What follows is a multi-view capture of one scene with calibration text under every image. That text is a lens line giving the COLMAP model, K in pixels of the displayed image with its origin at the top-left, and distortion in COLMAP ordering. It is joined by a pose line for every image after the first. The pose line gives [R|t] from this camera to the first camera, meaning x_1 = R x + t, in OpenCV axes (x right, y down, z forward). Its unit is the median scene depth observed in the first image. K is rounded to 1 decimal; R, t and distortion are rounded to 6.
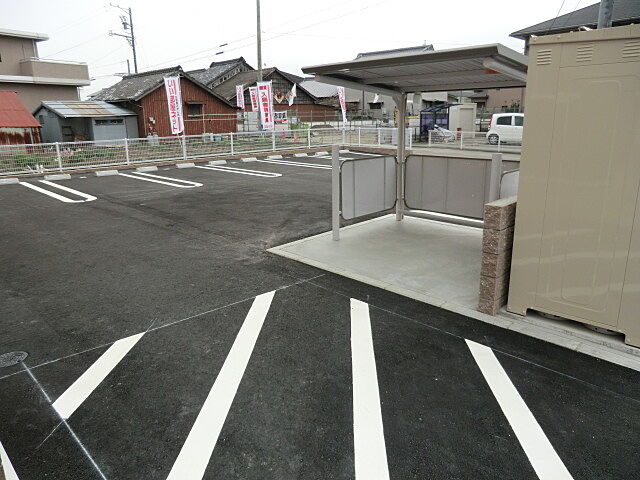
lens RADIAL K [[458.2, 0, 320.9], [0, 458.2, 234.7], [0, 0, 1]] dist [-0.006729, 0.005645]
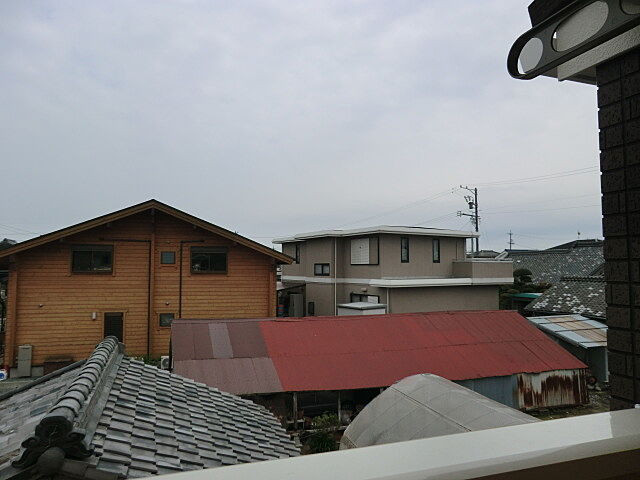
lens RADIAL K [[458.2, 0, 318.0], [0, 458.2, 241.1], [0, 0, 1]] dist [-0.006729, 0.005645]
pose [[0.913843, -0.002672, -0.406059, -0.246304], [-0.114631, 0.957609, -0.264281, -0.062794], [0.389552, 0.288059, 0.874798, 0.021270]]
